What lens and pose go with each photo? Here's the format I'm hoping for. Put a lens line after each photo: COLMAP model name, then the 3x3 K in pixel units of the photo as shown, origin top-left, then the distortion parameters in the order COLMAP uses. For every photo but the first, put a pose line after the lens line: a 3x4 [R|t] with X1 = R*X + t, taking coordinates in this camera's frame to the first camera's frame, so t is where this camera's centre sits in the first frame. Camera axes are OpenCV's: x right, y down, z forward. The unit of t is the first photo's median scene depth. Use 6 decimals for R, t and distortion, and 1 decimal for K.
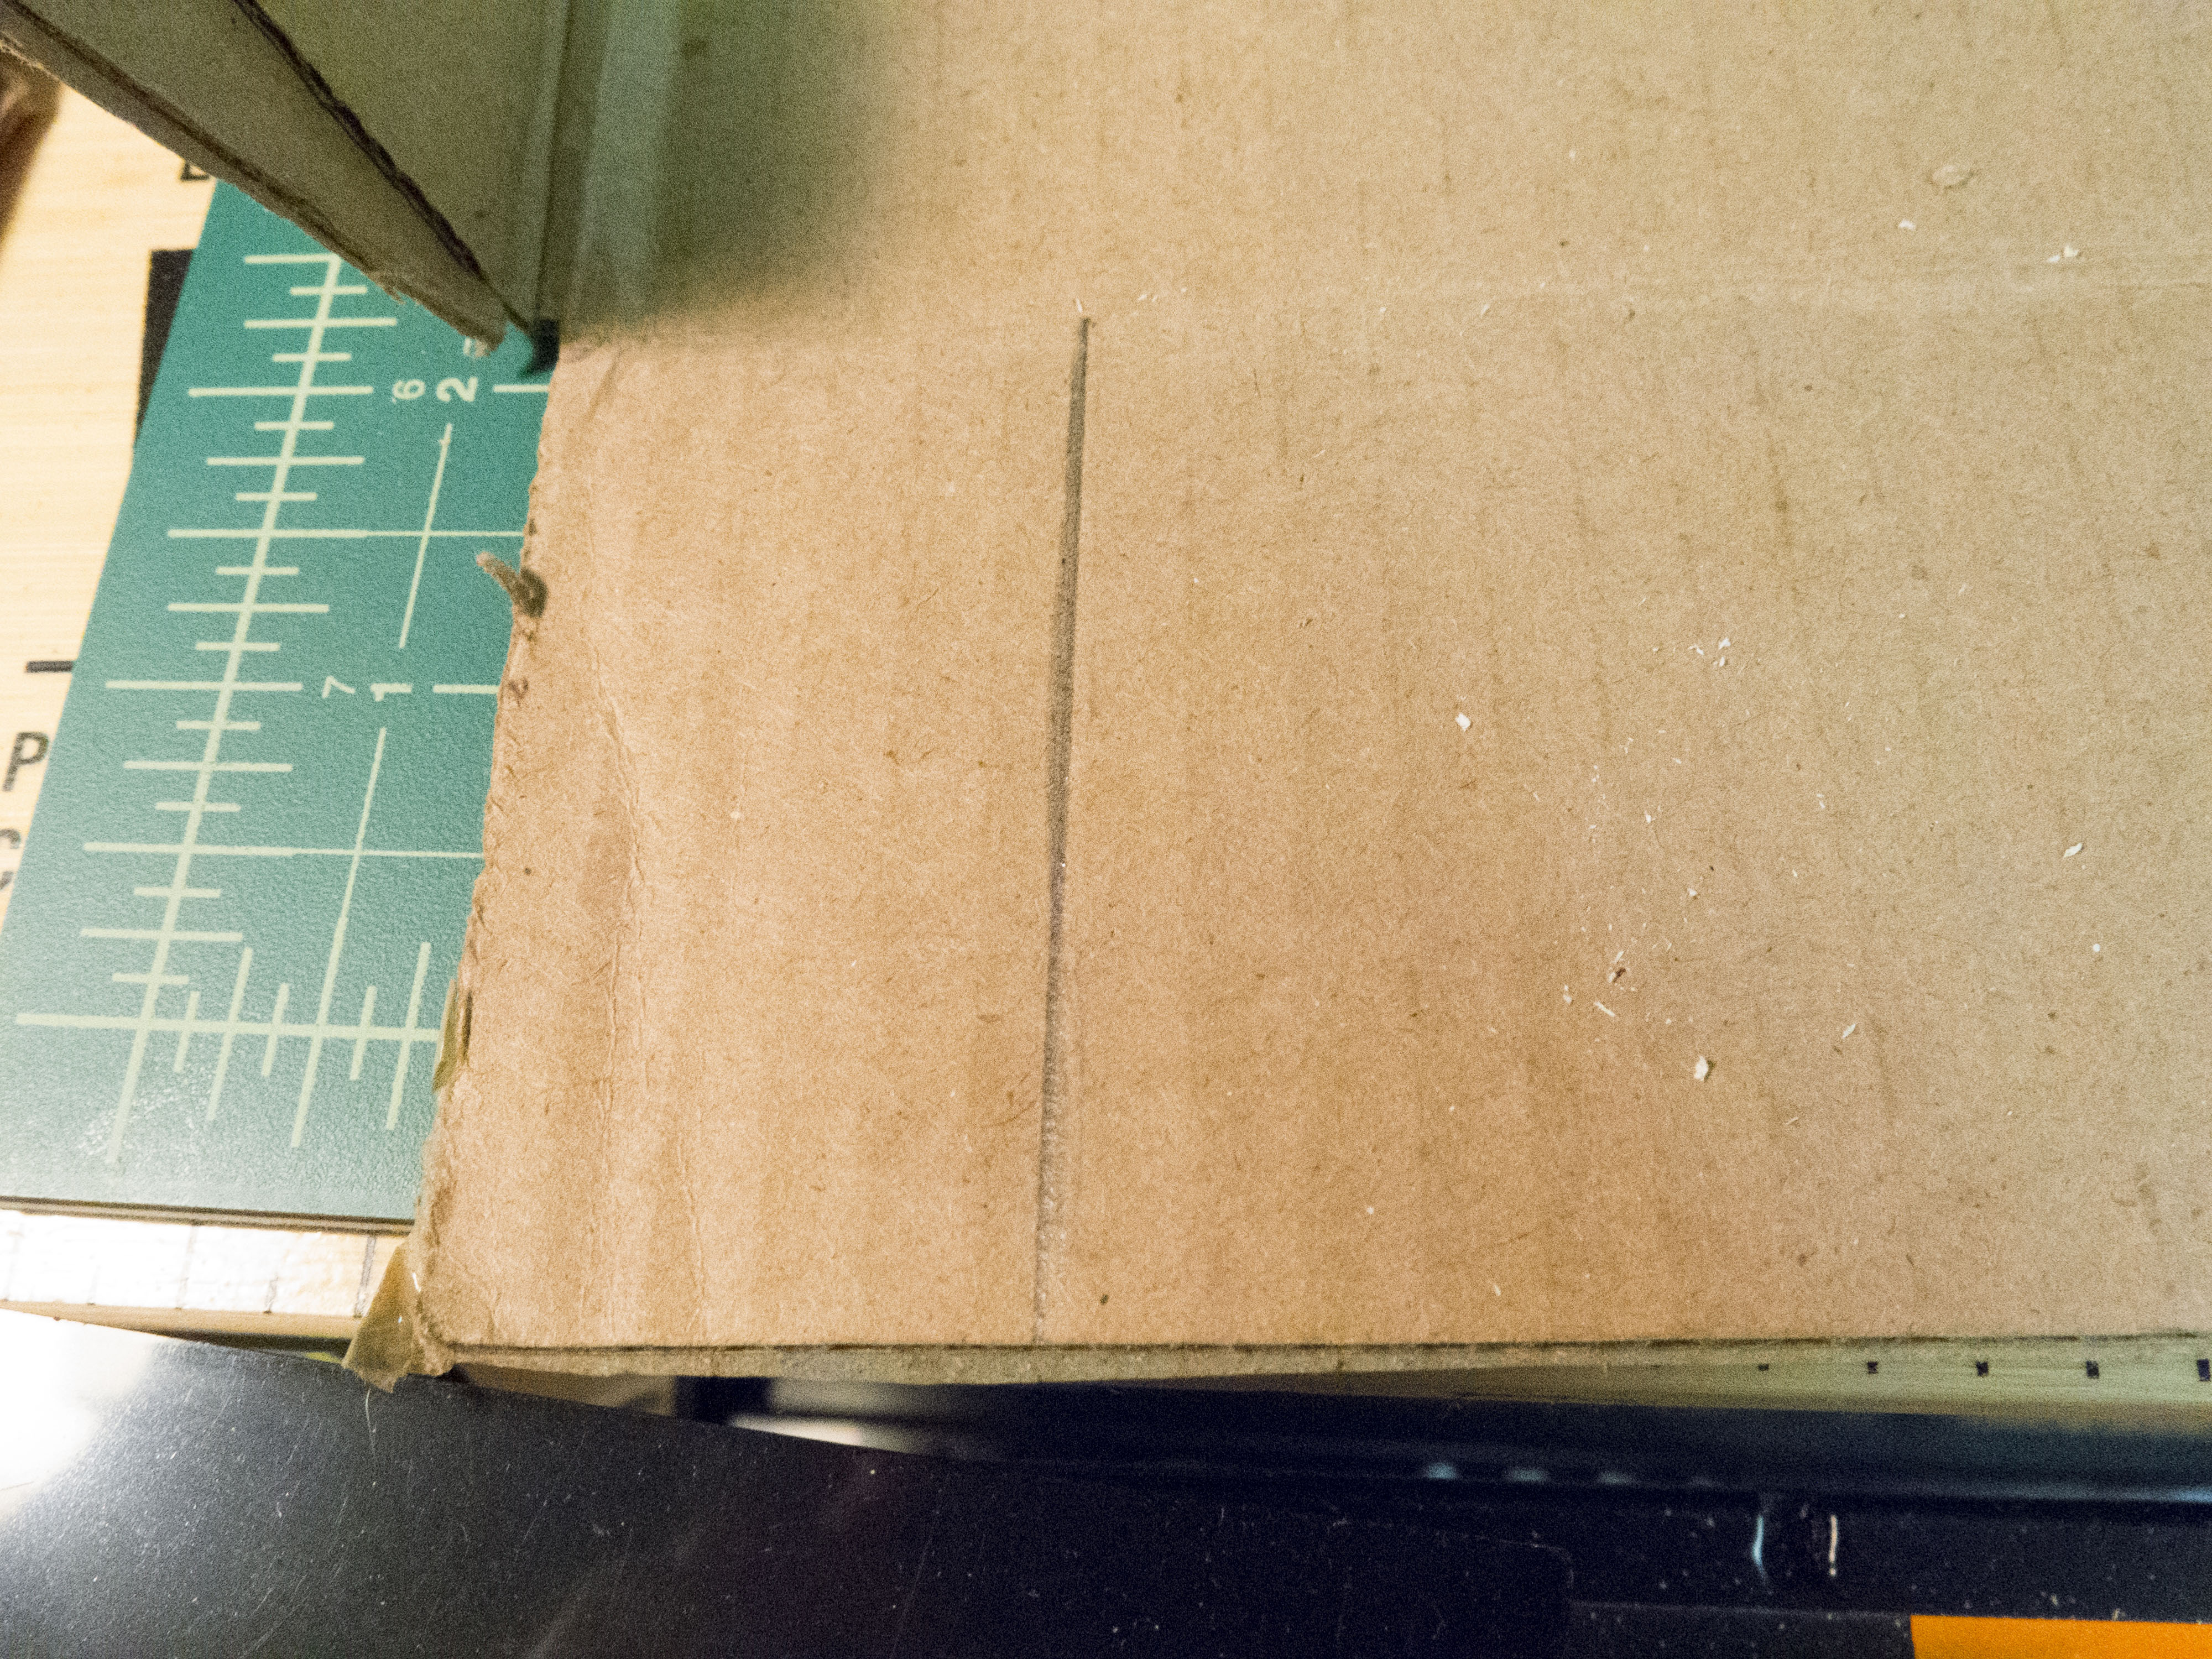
lens RADIAL K [[1854.7, 0, 1099.8], [0, 1854.7, 838.3], [0, 0, 1]] dist [-0.038830, 0.004126]
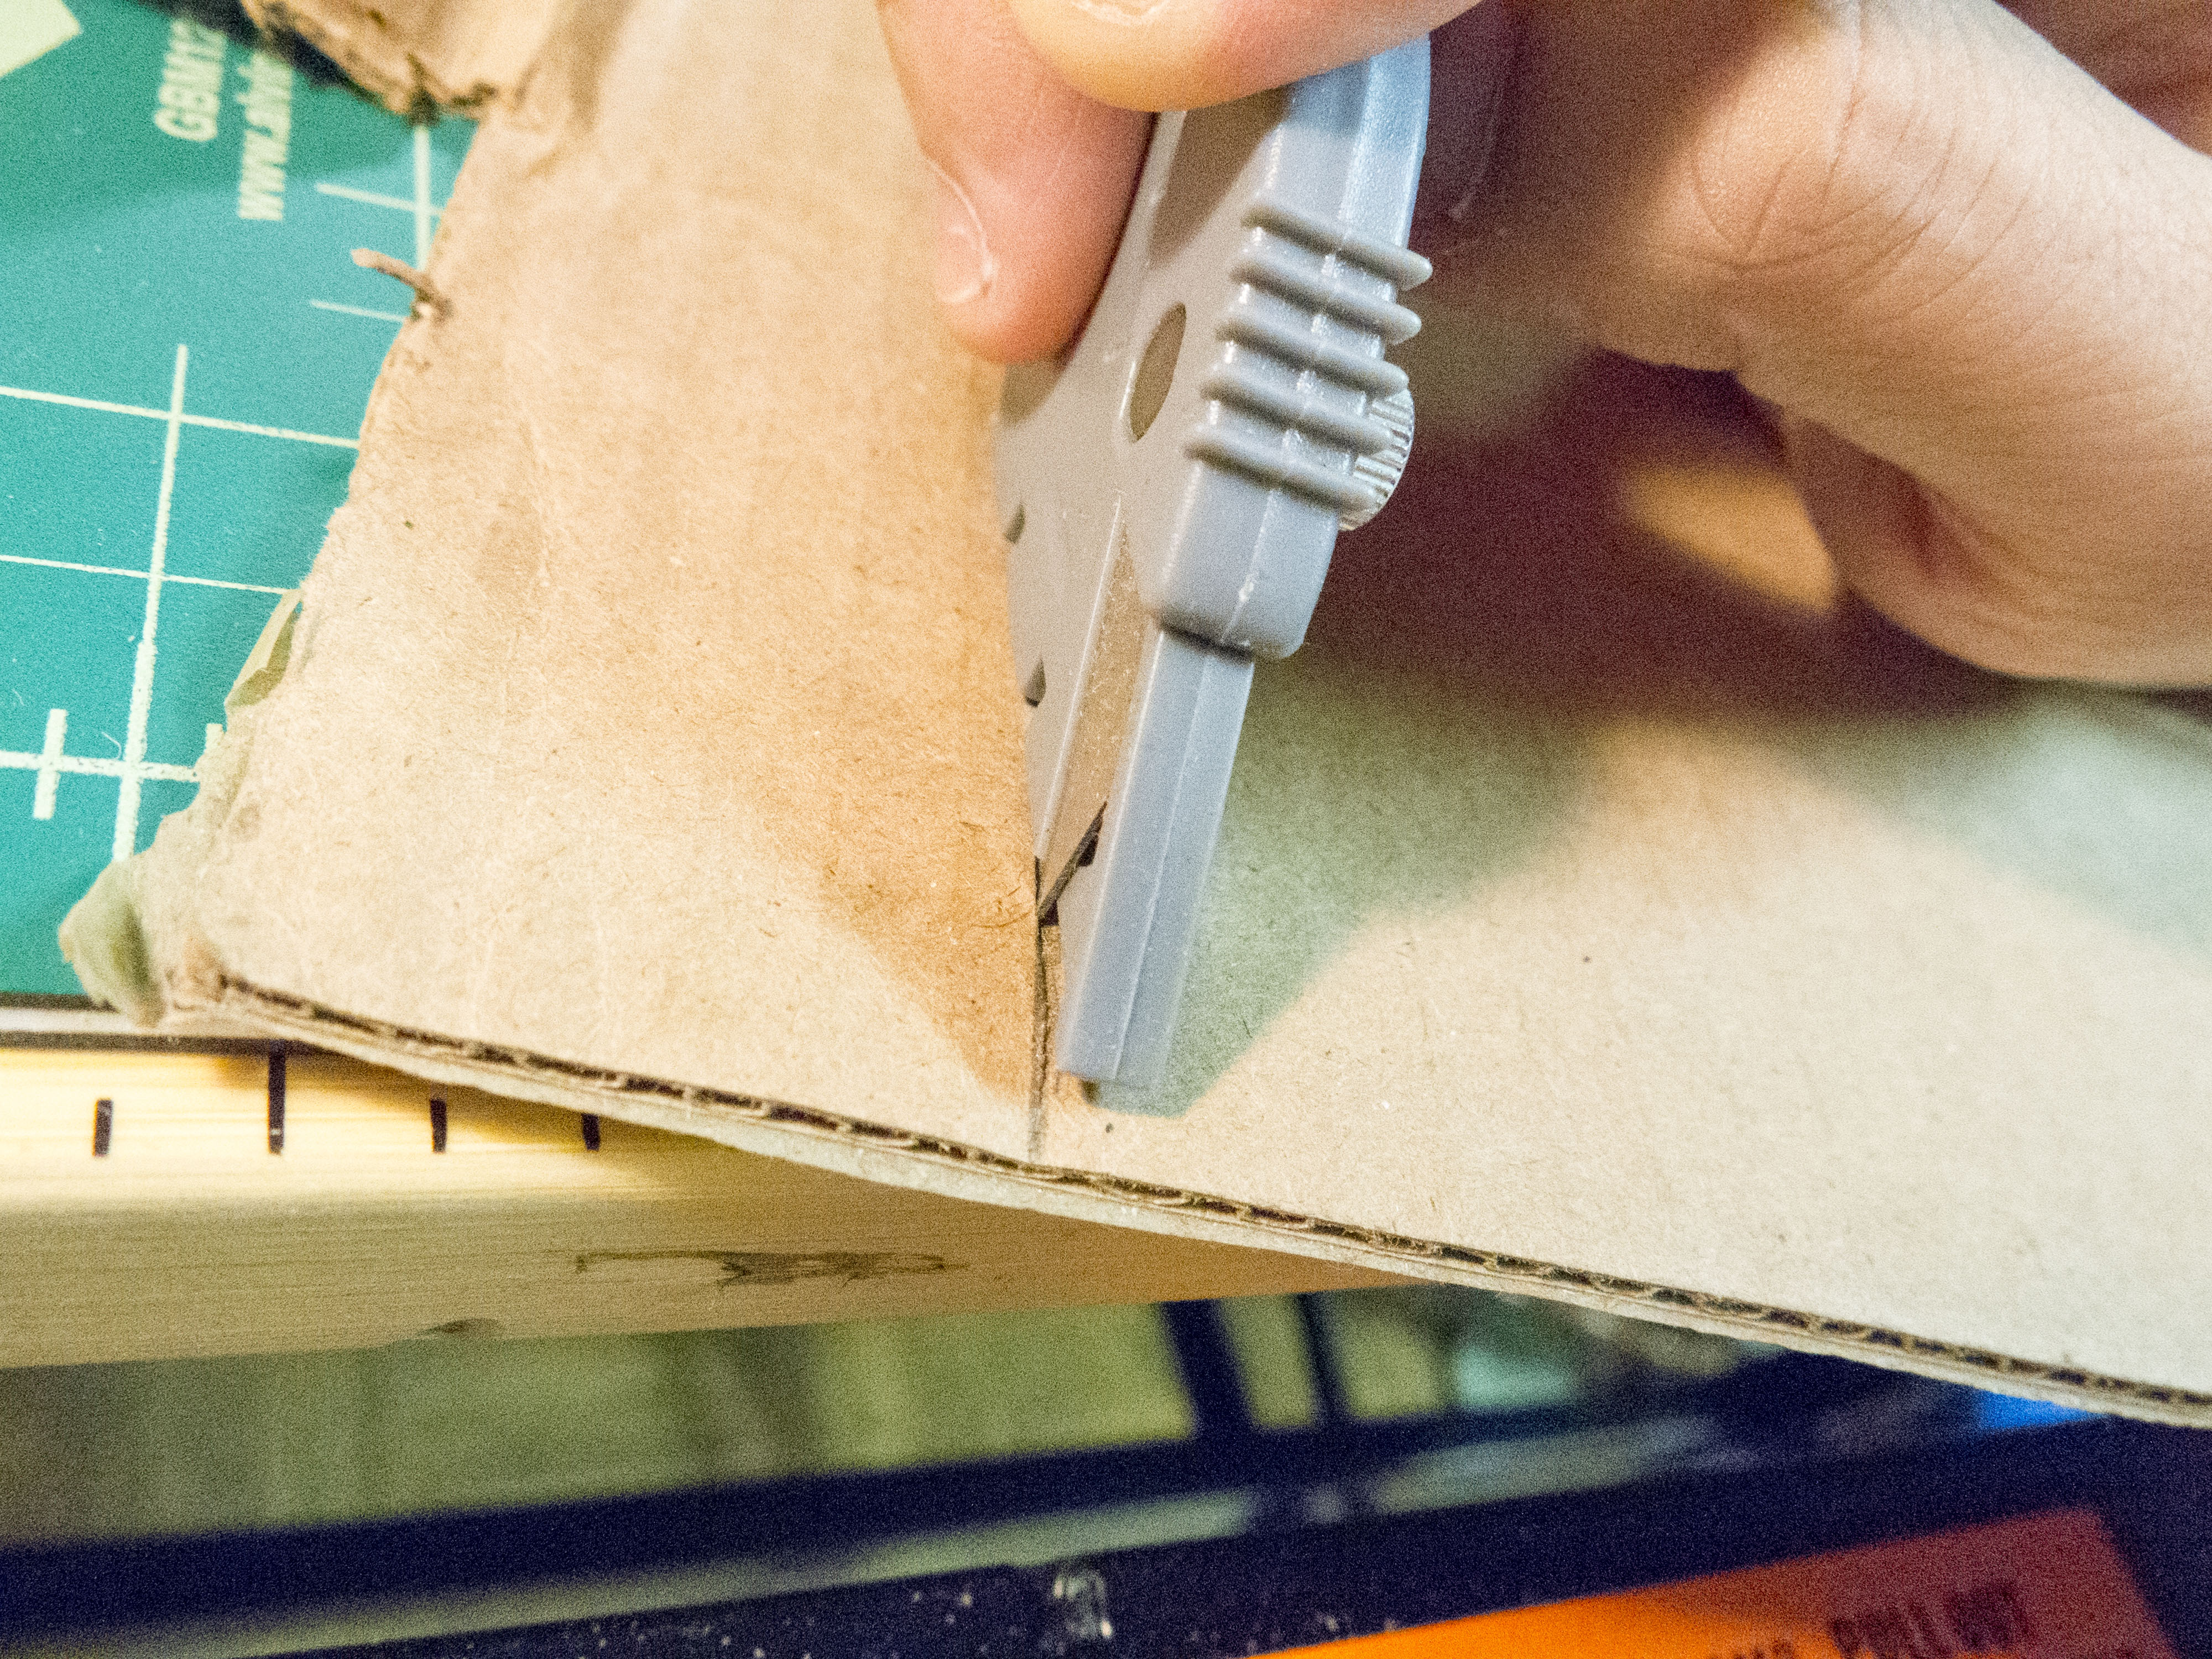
lens RADIAL K [[1854.7, 0, 1099.8], [0, 1854.7, 838.3], [0, 0, 1]] dist [-0.038830, 0.004126]
pose [[0.872868, 0.313995, 0.373508, -0.306943], [-0.183897, 0.920696, -0.344238, 0.362125], [-0.451977, 0.231787, 0.861389, 0.220933]]
